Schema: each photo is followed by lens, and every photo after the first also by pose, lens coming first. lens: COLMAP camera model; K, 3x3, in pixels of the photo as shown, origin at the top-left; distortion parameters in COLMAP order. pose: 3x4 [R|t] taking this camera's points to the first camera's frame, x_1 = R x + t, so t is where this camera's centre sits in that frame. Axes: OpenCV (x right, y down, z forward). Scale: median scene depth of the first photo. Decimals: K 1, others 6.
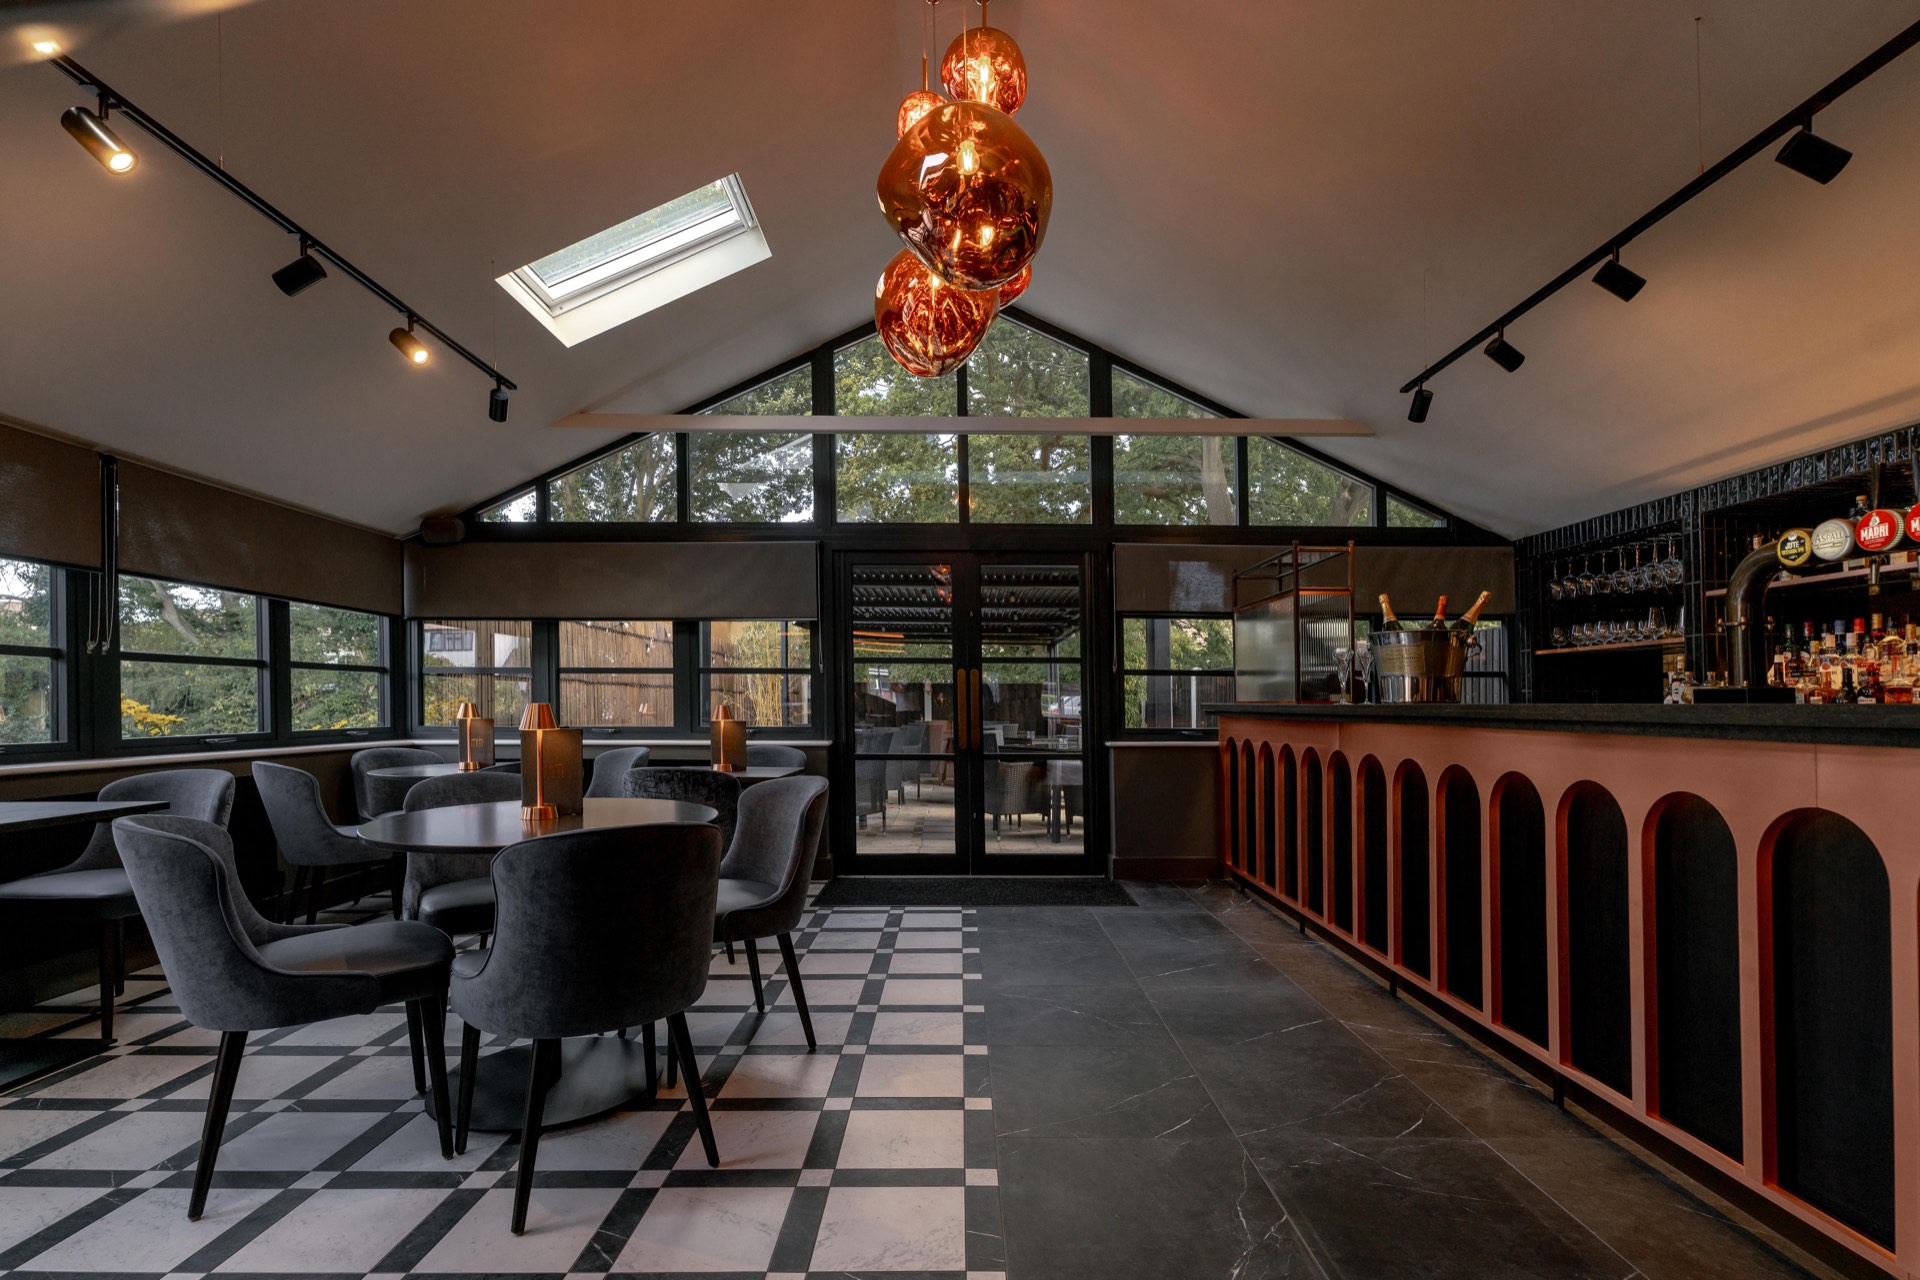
lens RADIAL K [[886.7, 0, 962.3], [0, 886.7, 686.6], [0, 0, 1]] dist [0.003006, 0.001161]
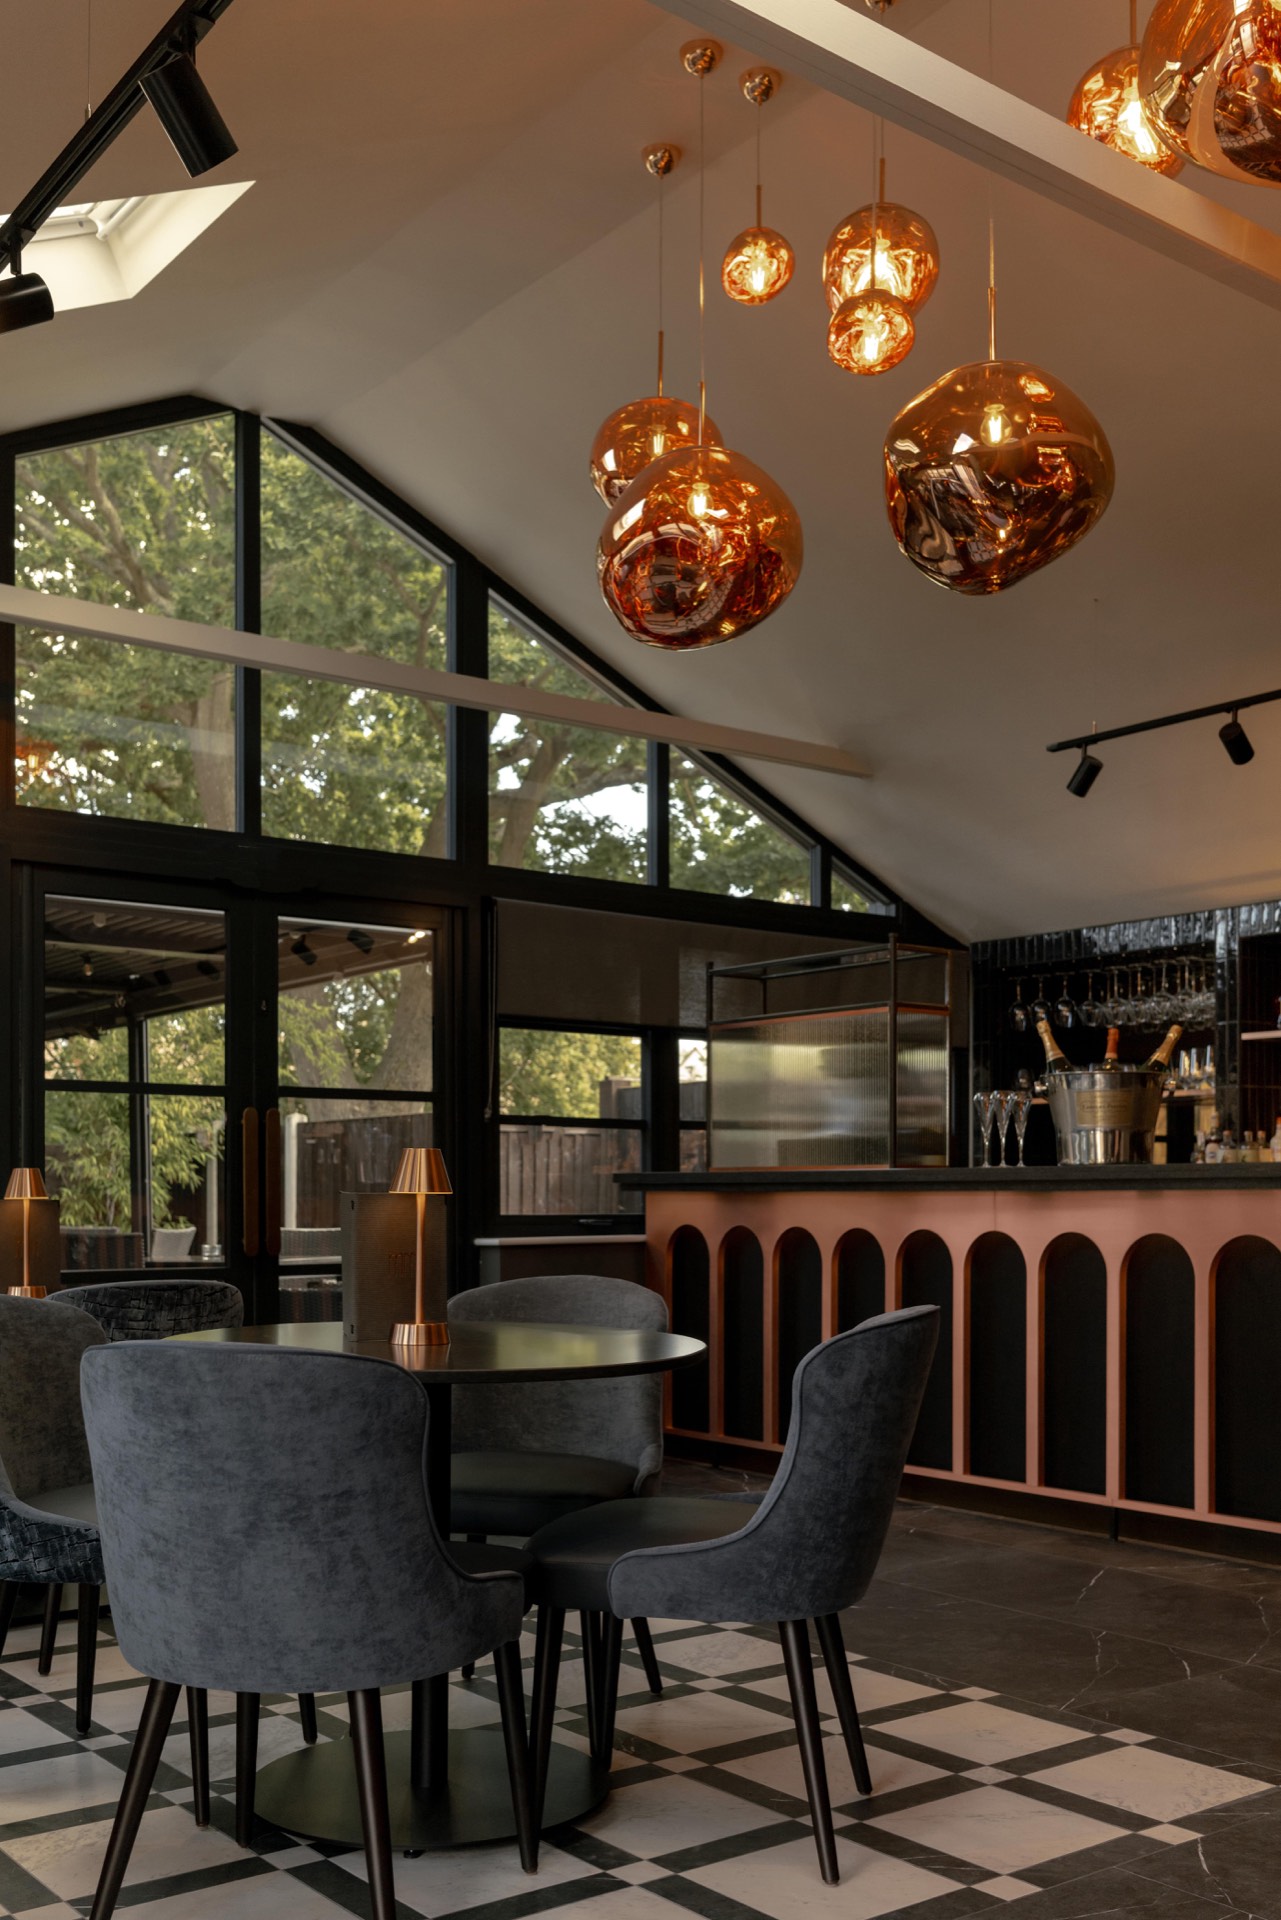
lens RADIAL K [[1826.0, 0, 670.3], [0, 1826.0, 1149.7], [0, 0, 1]] dist [0.023009, 0.000000]
pose [[0.802774, 0.008348, 0.596226, -0.640825], [-0.006231, 0.999965, -0.005612, 0.014358], [-0.596251, 0.000790, 0.802797, -0.045756]]
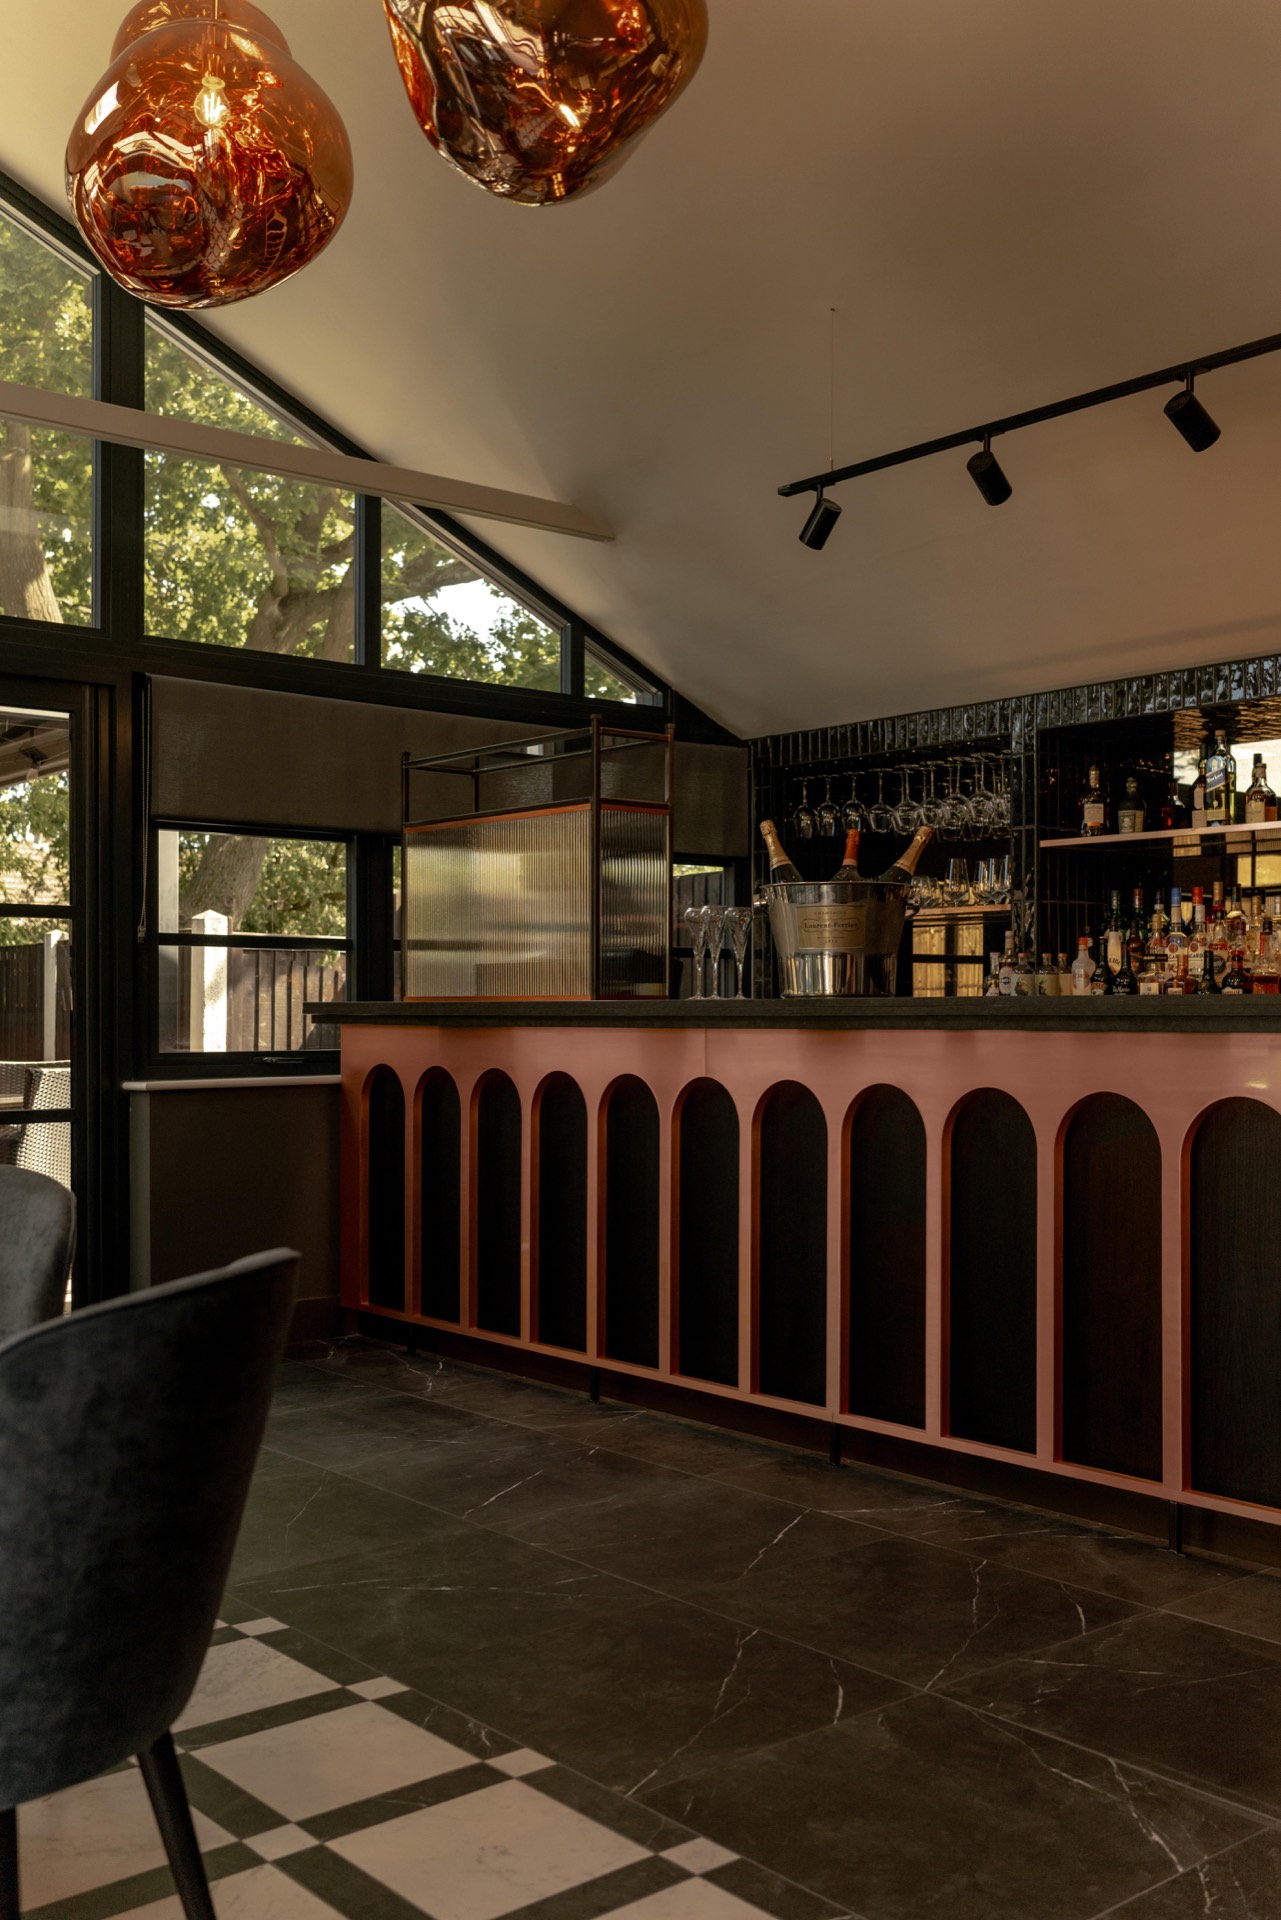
lens RADIAL K [[1826.0, 0, 652.5], [0, 1826.0, 966.3], [0, 0, 1]] dist [0.023009, 0.000000]
pose [[0.774510, 0.008386, 0.632507, -0.353209], [-0.006354, 0.999965, -0.005478, 0.004213], [-0.632530, 0.000224, 0.774536, 0.067151]]
